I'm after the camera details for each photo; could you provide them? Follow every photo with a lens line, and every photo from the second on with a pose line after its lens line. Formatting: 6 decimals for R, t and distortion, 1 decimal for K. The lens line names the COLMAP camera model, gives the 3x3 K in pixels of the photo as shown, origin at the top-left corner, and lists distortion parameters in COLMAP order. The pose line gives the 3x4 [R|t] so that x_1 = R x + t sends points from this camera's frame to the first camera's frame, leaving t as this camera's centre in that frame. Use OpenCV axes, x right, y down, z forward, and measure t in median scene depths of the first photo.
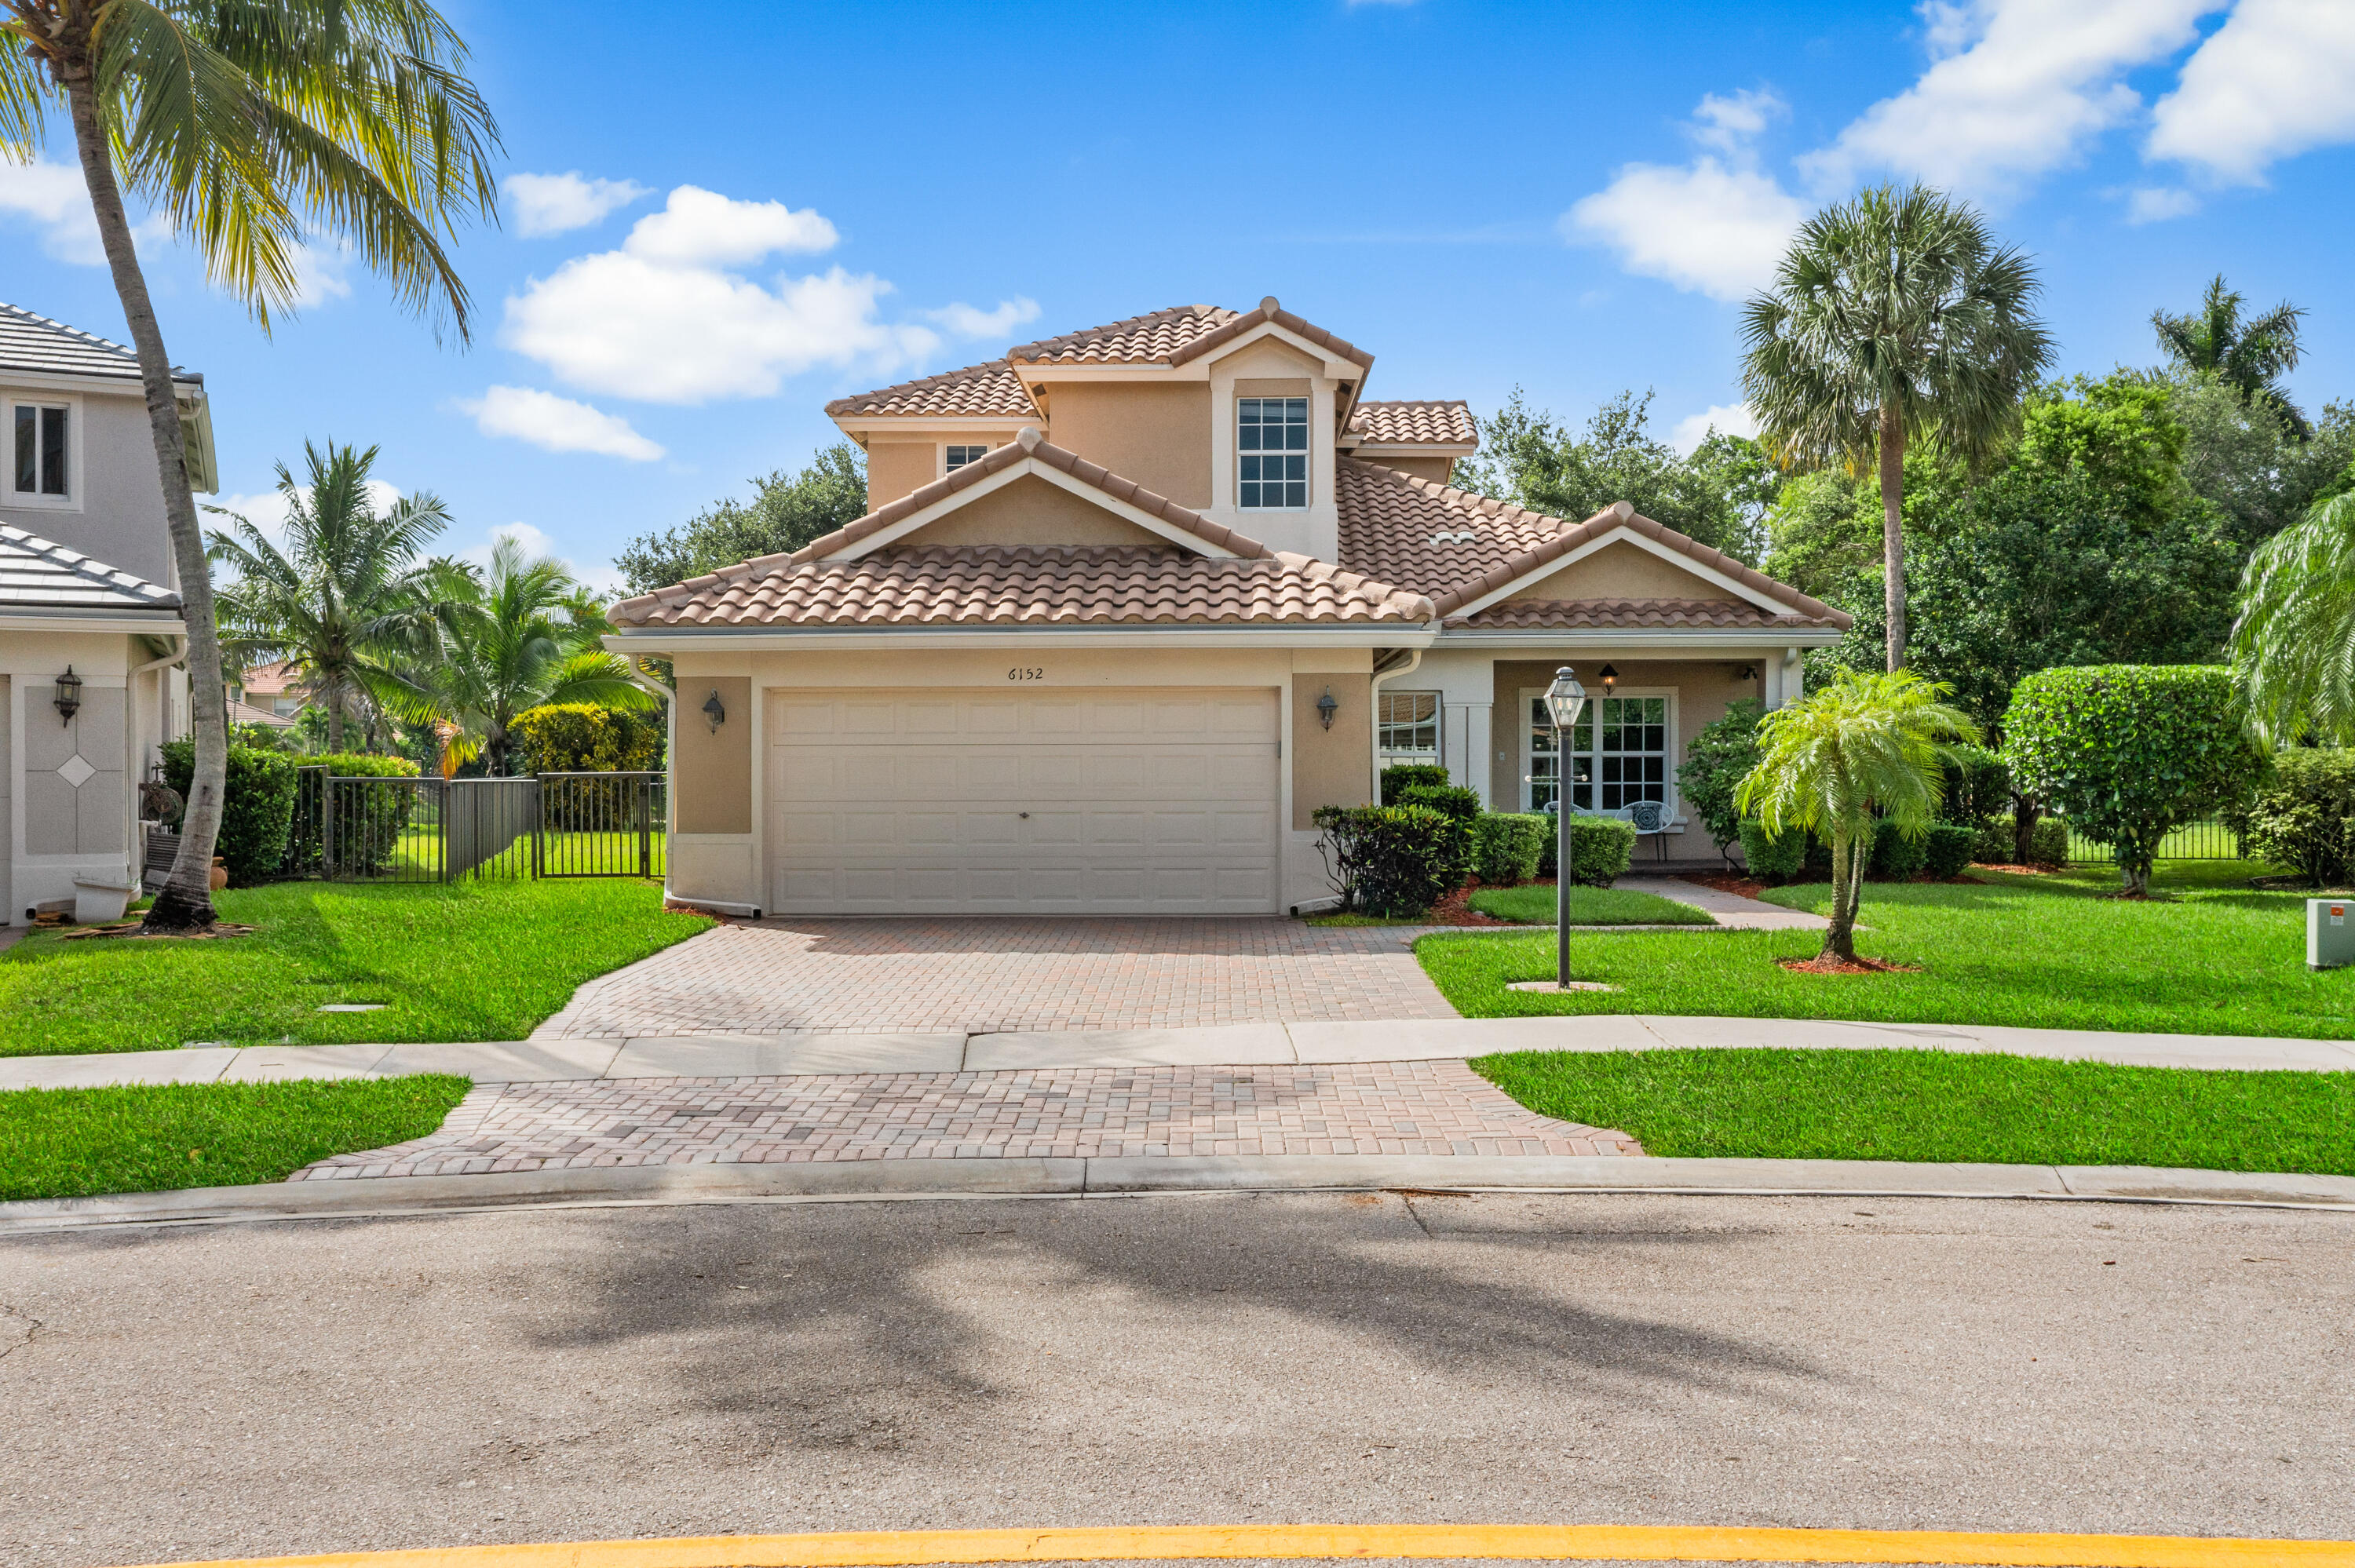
lens RADIAL K [[1881.7, 0, 1174.5], [0, 1881.7, 768.4], [0, 0, 1]] dist [-0.010156, -0.001192]
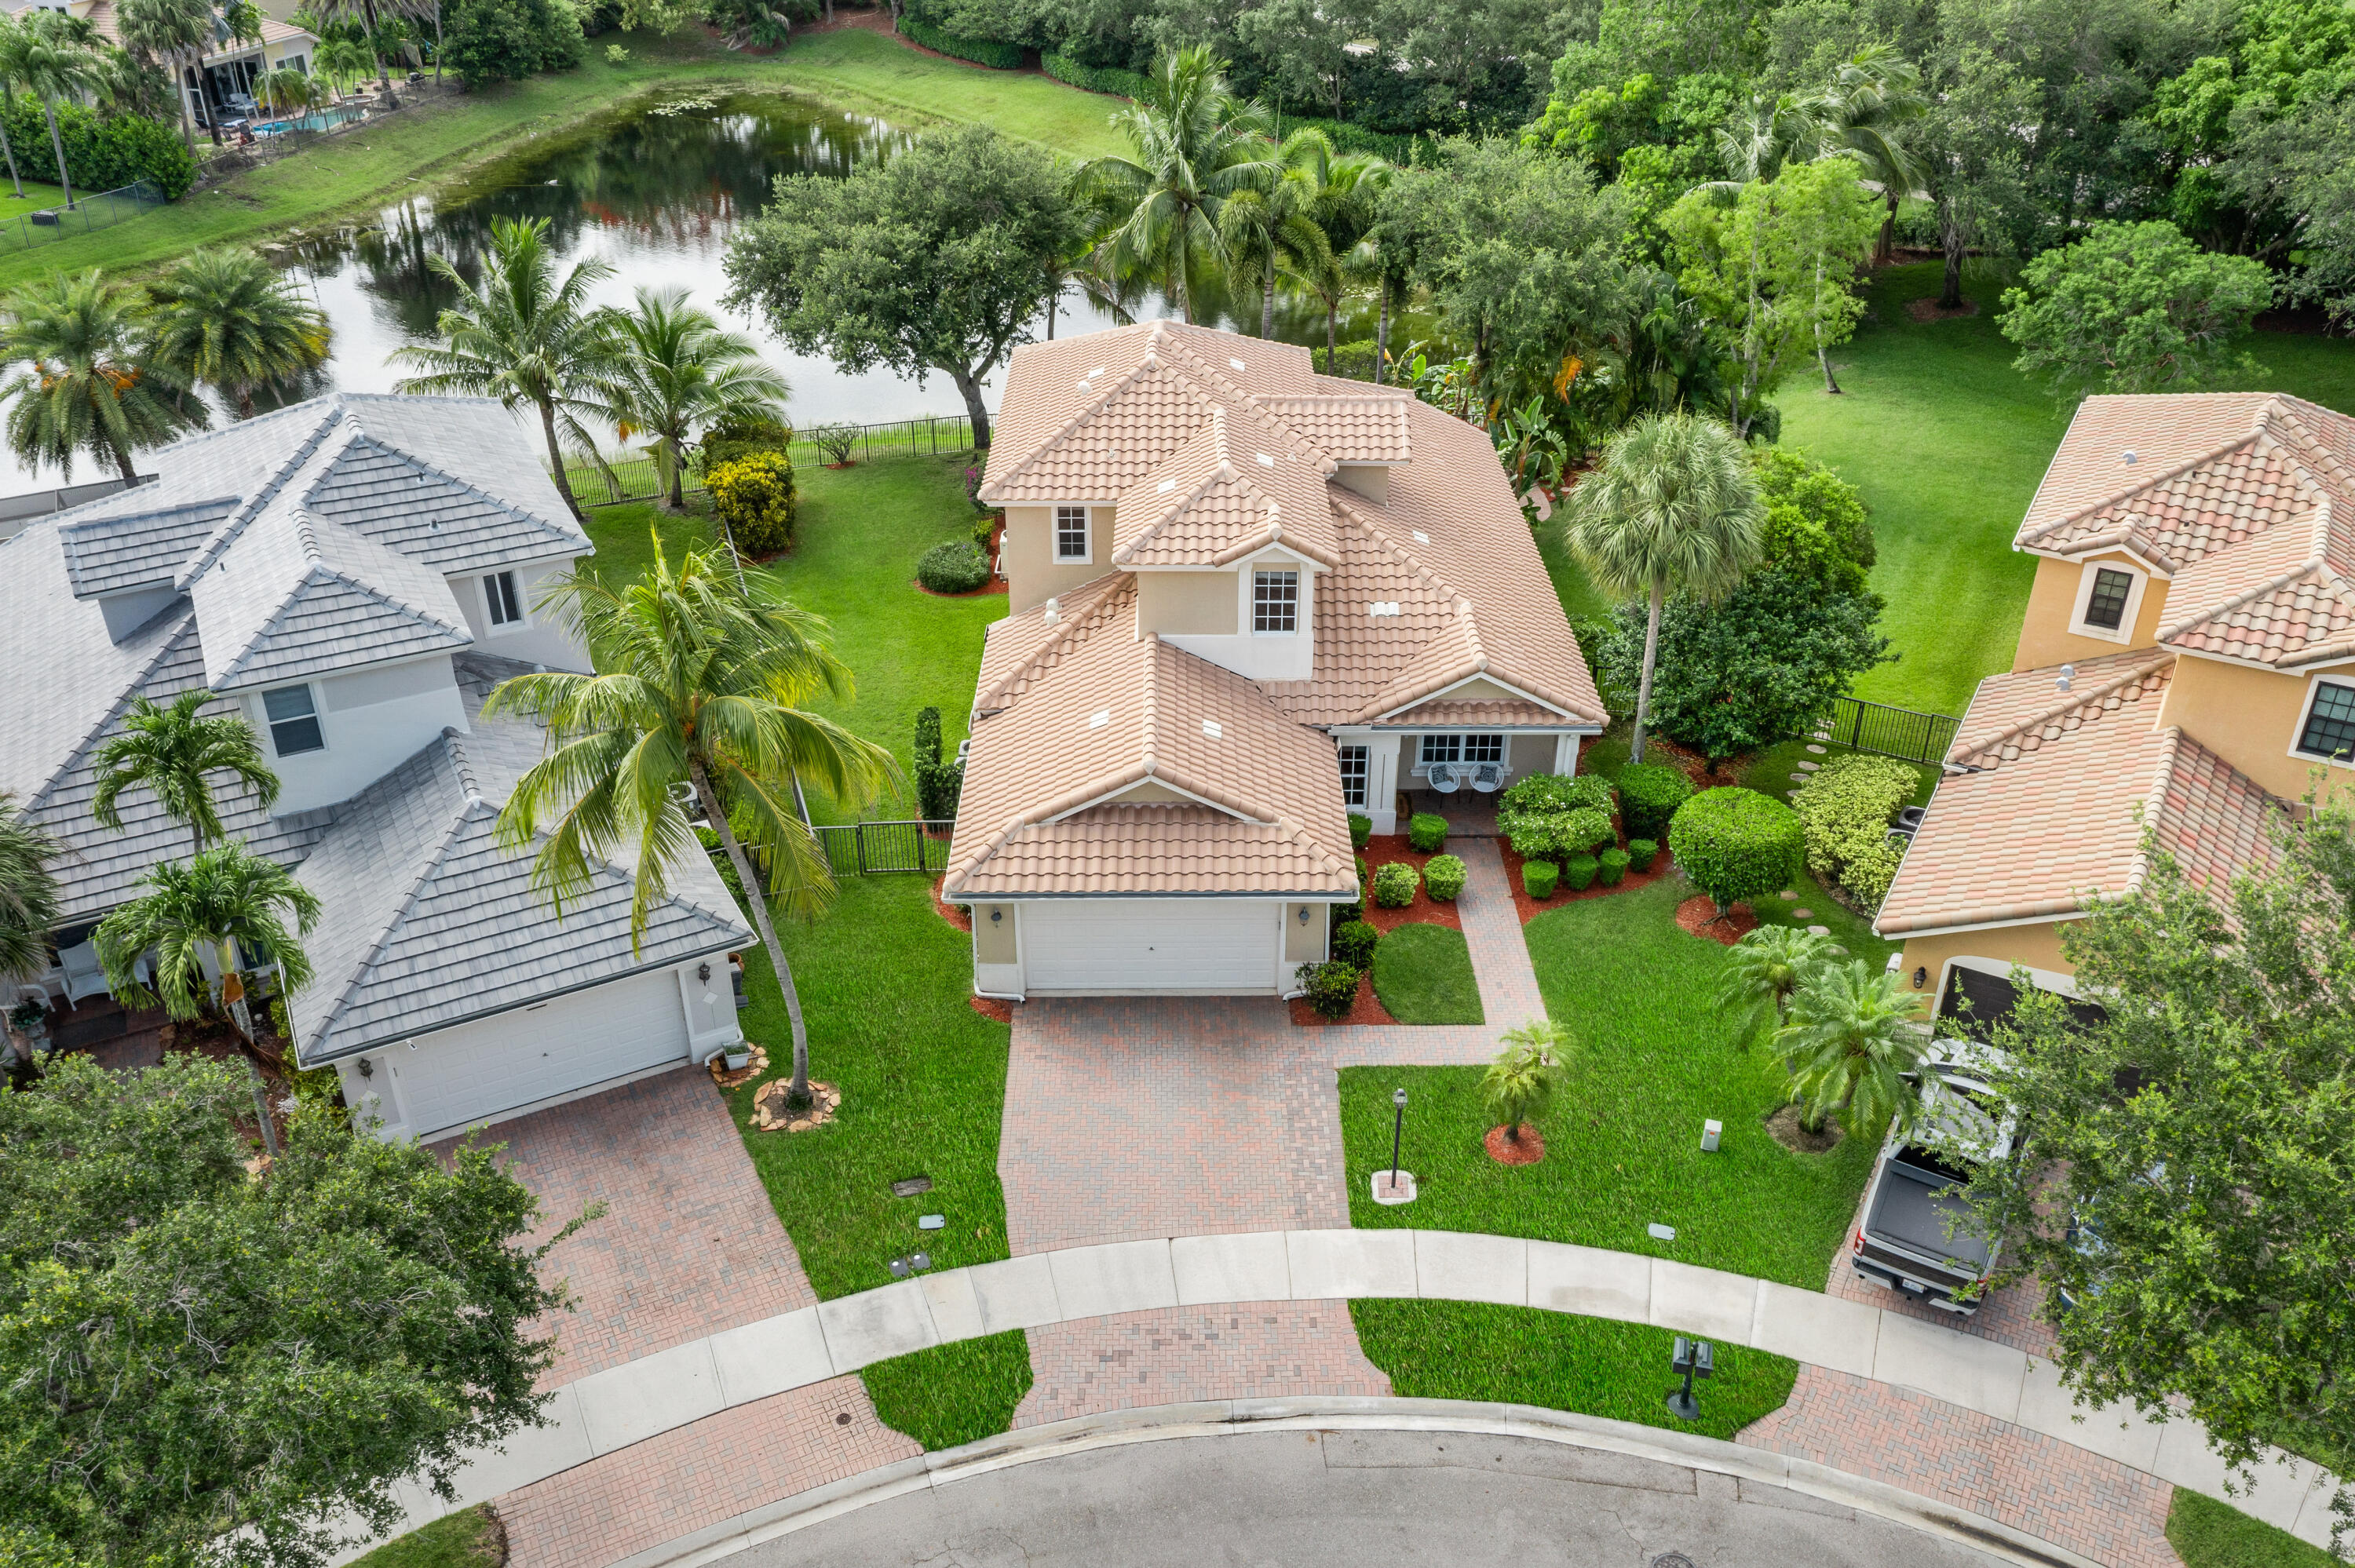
lens RADIAL K [[1876.7, 0, 1176.7], [0, 1876.7, 773.9], [0, 0, 1]] dist [-0.005728, -0.006882]
pose [[0.999652, -0.013464, 0.022683, -0.084078], [0.000157, 0.862949, 0.505291, -1.008028], [-0.026377, -0.505112, 0.862651, -0.554275]]
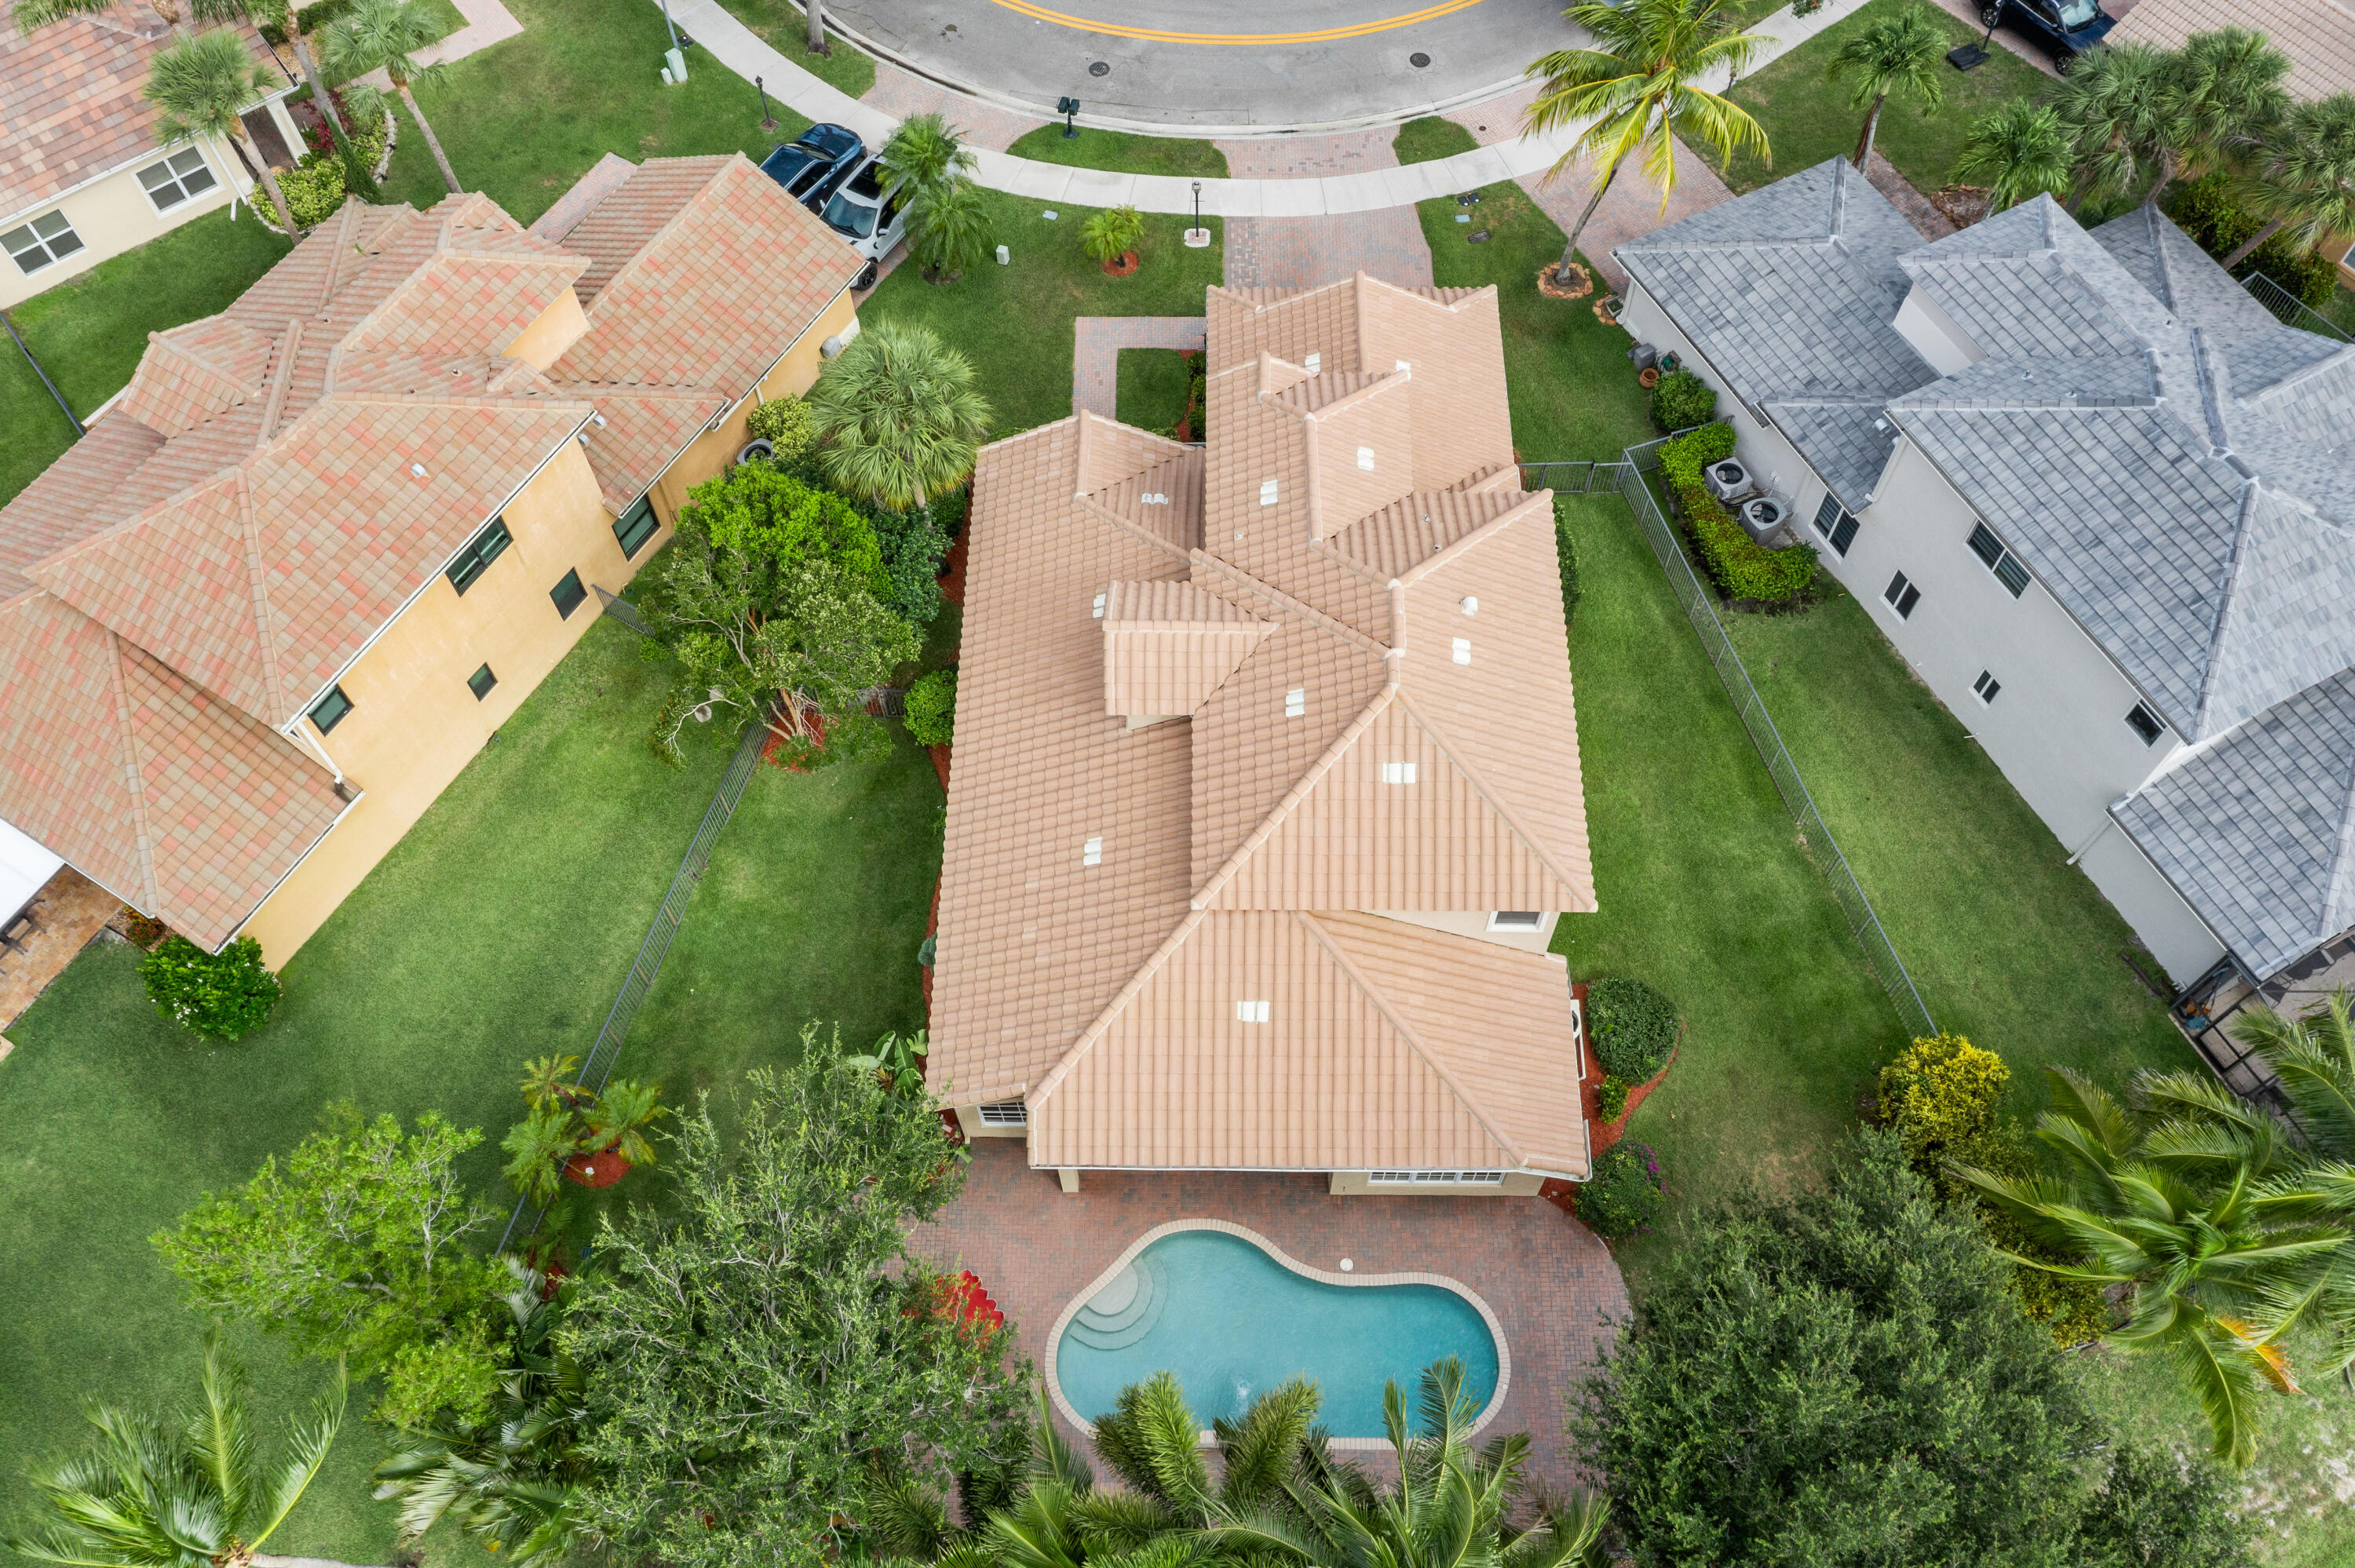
lens RADIAL K [[1881.7, 0, 1174.5], [0, 1881.7, 768.4], [0, 0, 1]] dist [-0.010156, -0.001192]
pose [[-0.999753, 0.019226, 0.011115, 0.142427], [0.019194, 0.496256, 0.867964, -1.870313], [0.011171, 0.867963, -0.496503, 2.581921]]
